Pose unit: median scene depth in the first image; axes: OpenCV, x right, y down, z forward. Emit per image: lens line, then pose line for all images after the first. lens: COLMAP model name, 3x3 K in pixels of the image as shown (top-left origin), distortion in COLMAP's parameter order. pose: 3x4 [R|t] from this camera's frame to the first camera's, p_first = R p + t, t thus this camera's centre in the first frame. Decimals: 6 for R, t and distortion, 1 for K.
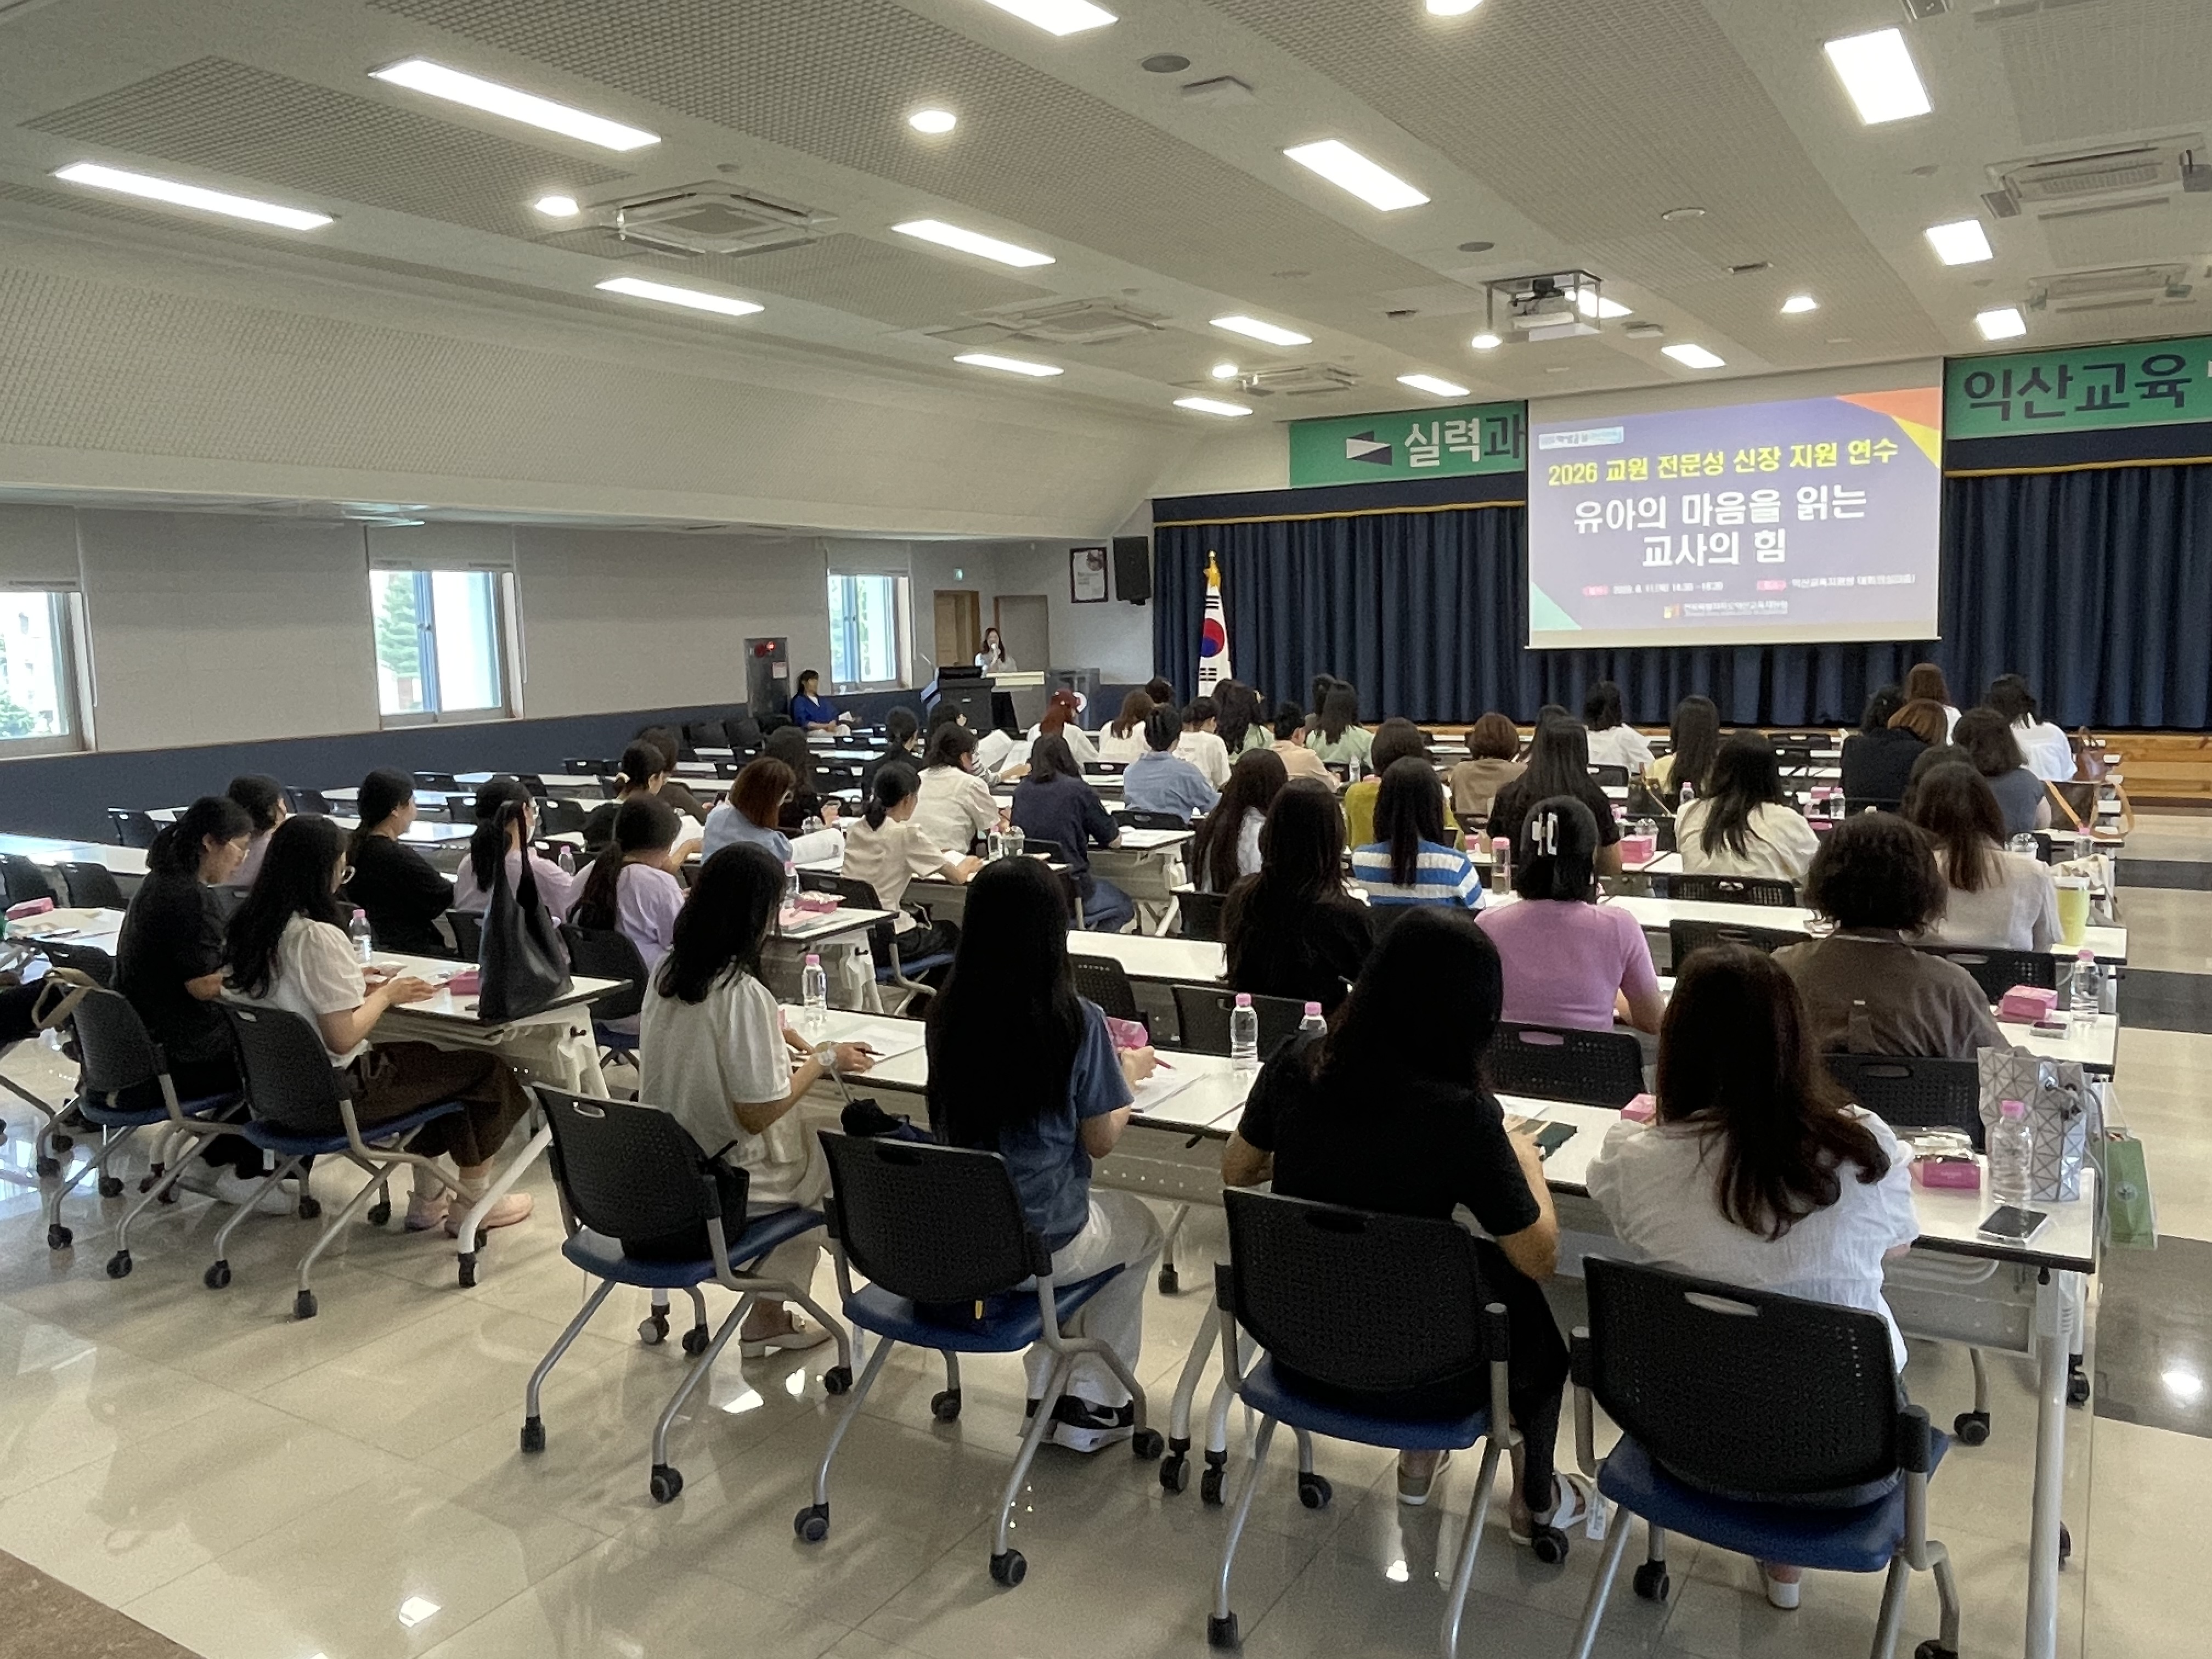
lens RADIAL K [[1644.5, 0, 1122.8], [0, 1644.5, 823.8], [0, 0, 1]] dist [0.004704, -0.002235]
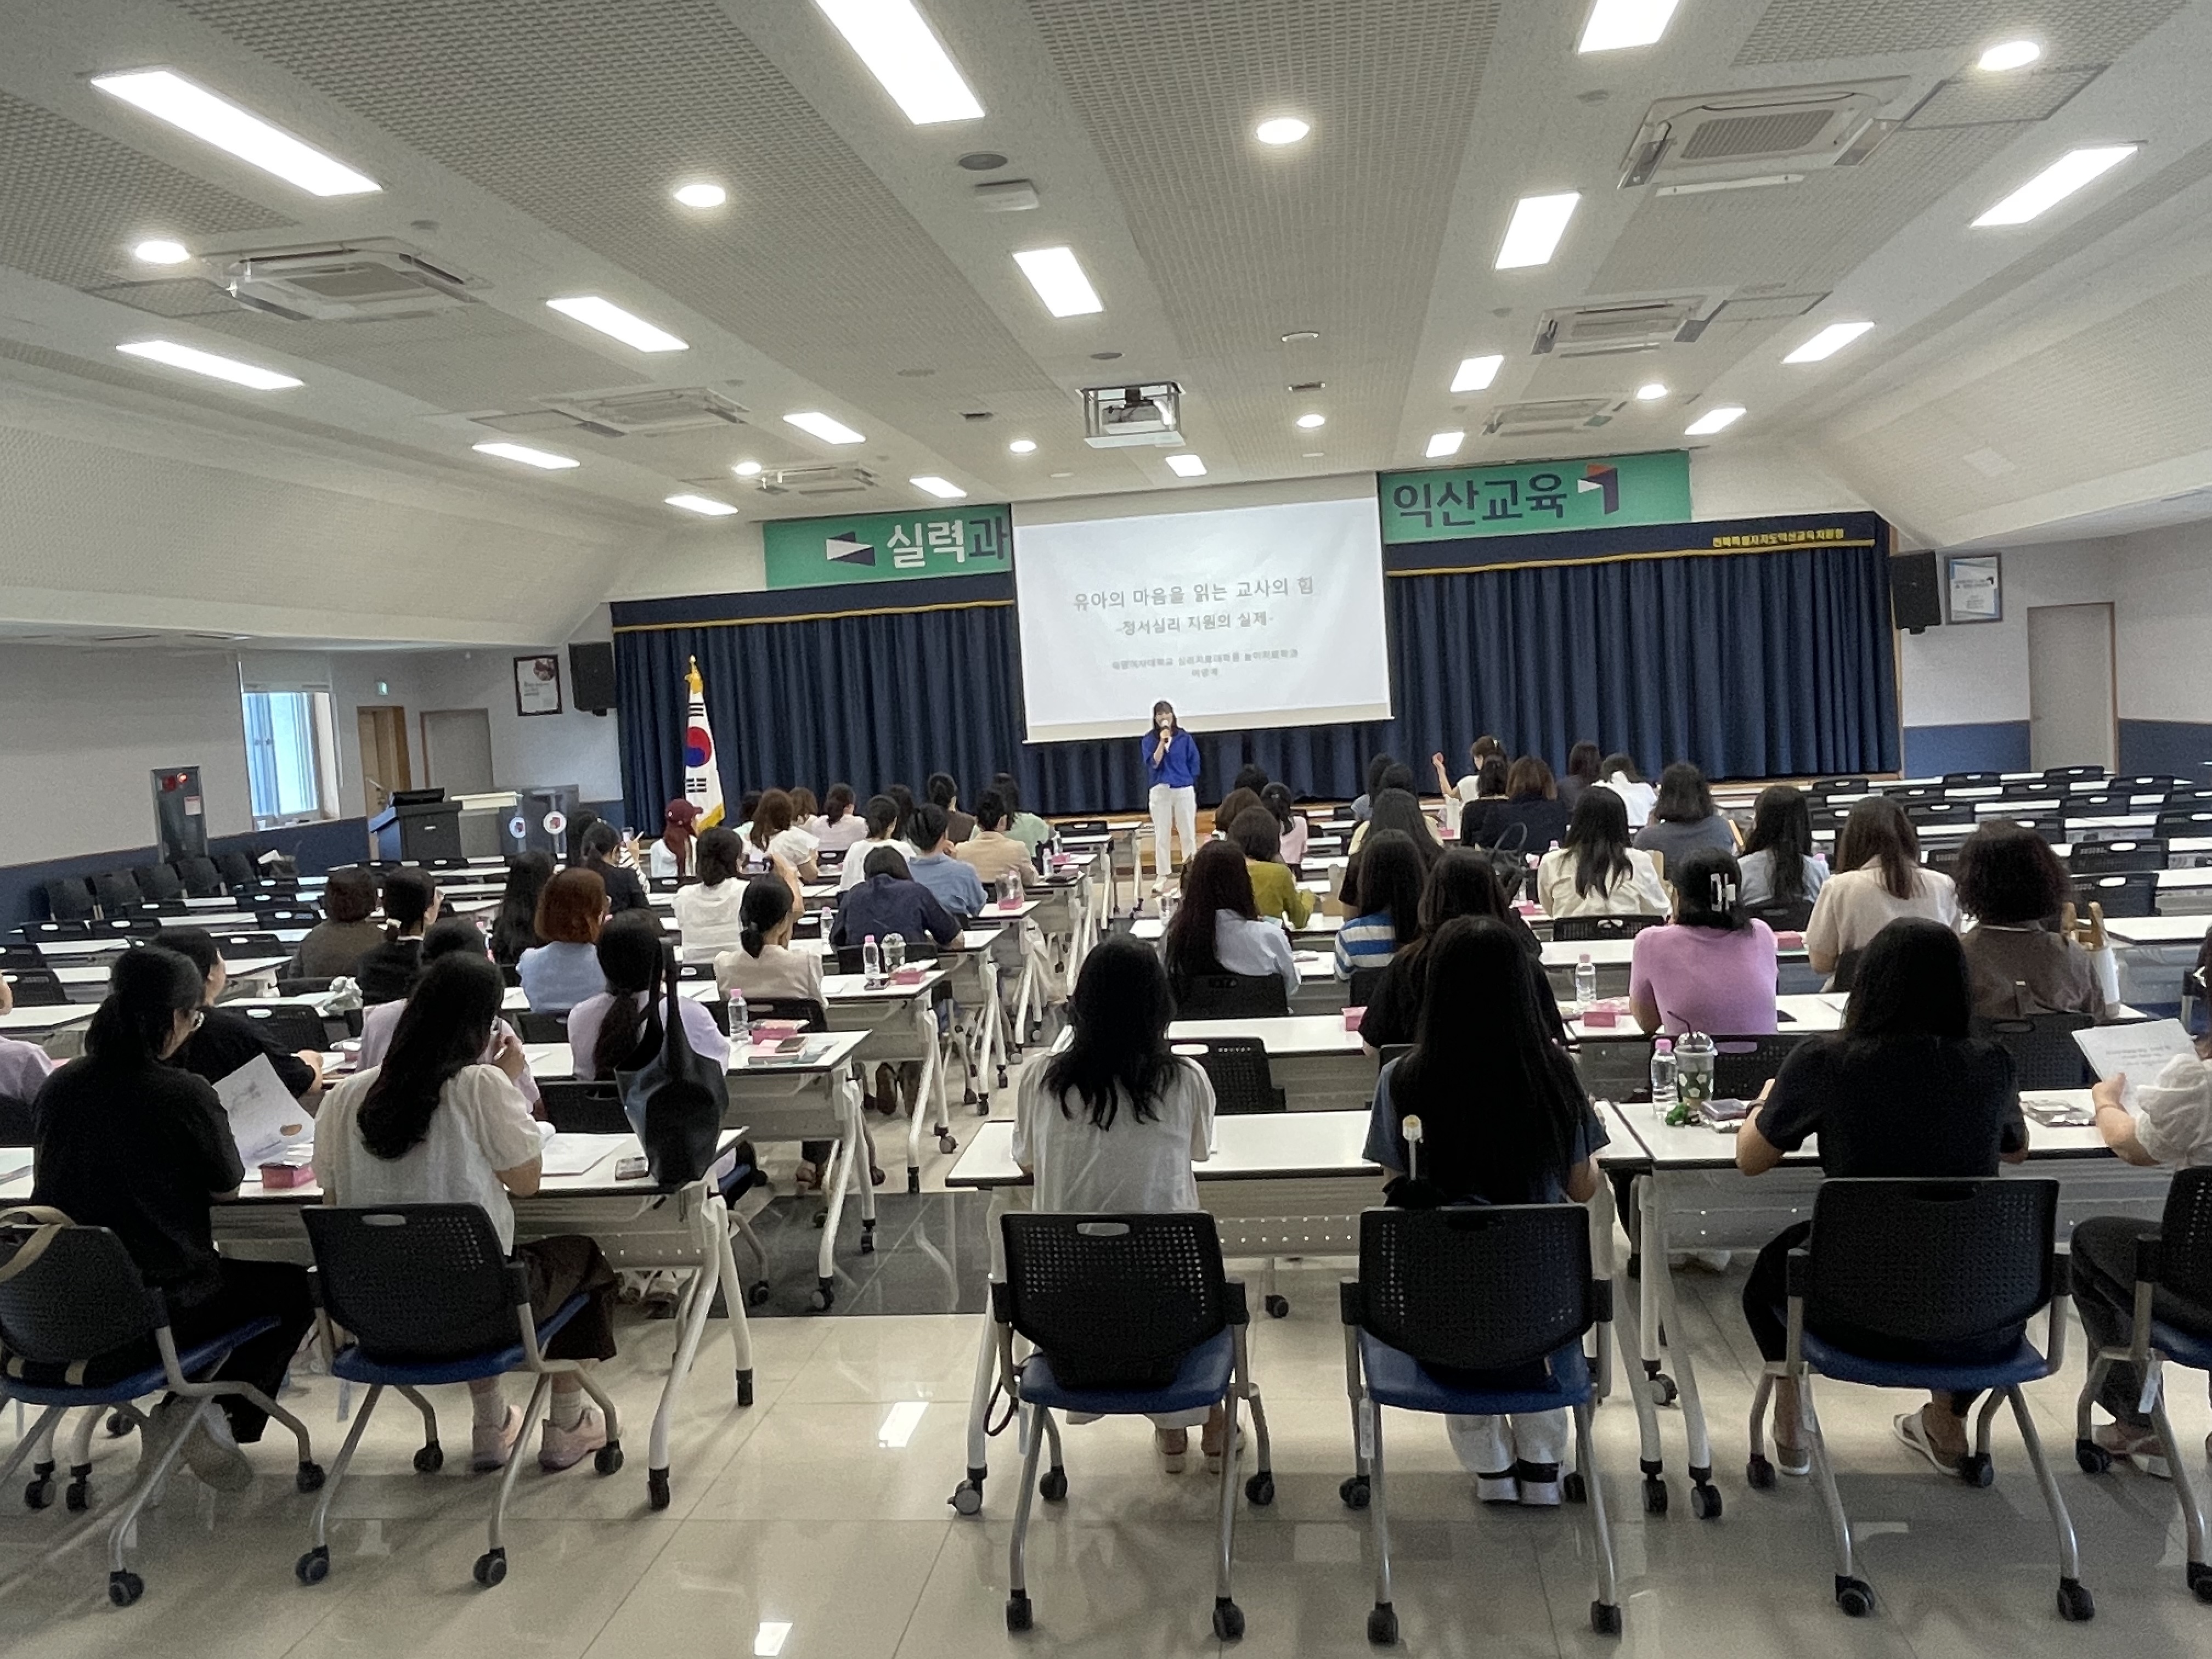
lens RADIAL K [[1694.1, 0, 1112.5], [0, 1694.1, 822.4], [0, 0, 1]] dist [0.004855, -0.014932]
pose [[0.914108, -0.059781, 0.401039, -0.129807], [0.086666, 0.995021, -0.049220, -0.001396], [-0.396100, 0.079749, 0.914738, 0.021178]]
